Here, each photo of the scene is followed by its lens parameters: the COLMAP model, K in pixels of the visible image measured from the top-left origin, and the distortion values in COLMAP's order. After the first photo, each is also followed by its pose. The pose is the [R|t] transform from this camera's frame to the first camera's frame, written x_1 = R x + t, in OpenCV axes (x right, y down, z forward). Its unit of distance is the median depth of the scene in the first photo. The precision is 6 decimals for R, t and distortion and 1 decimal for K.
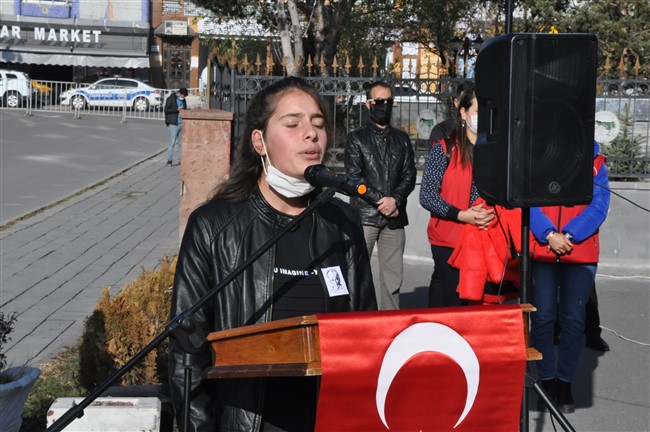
lens RADIAL K [[2095.4, 0, 325.5], [0, 2095.4, 218.0], [0, 0, 1]] dist [0.212163, 0.000000]
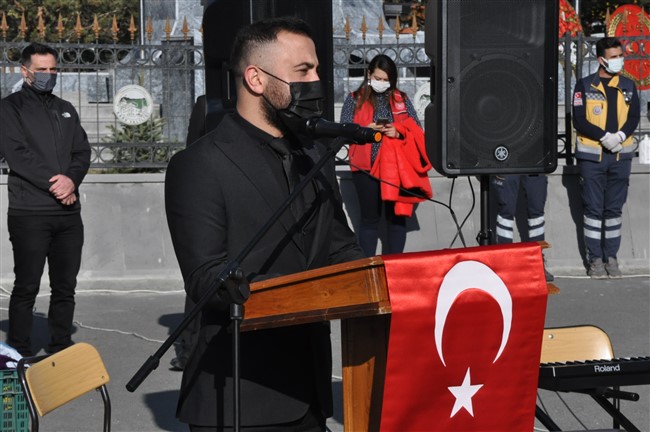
lens RADIAL K [[2915.4, 0, 322.7], [0, 2915.4, 214.4], [0, 0, 1]] dist [0.833008, 0.000000]
pose [[0.964158, -0.045954, 0.261319, -0.394804], [0.048949, 0.998789, -0.004962, 0.030339], [-0.260775, 0.017576, 0.965240, -0.372967]]
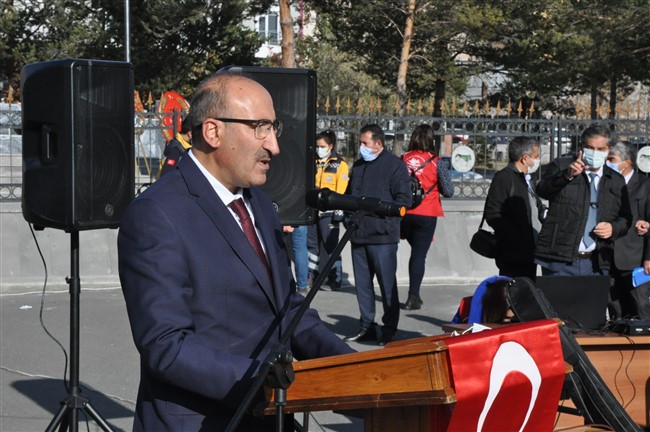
lens RADIAL K [[1892.0, 0, 328.8], [0, 1892.0, 217.5], [0, 0, 1]] dist [0.824126, 0.000000]
pose [[0.881752, -0.032308, 0.470606, -0.454418], [0.036823, 0.999322, -0.000388, -0.012454], [-0.470274, 0.017671, 0.882344, 0.229548]]
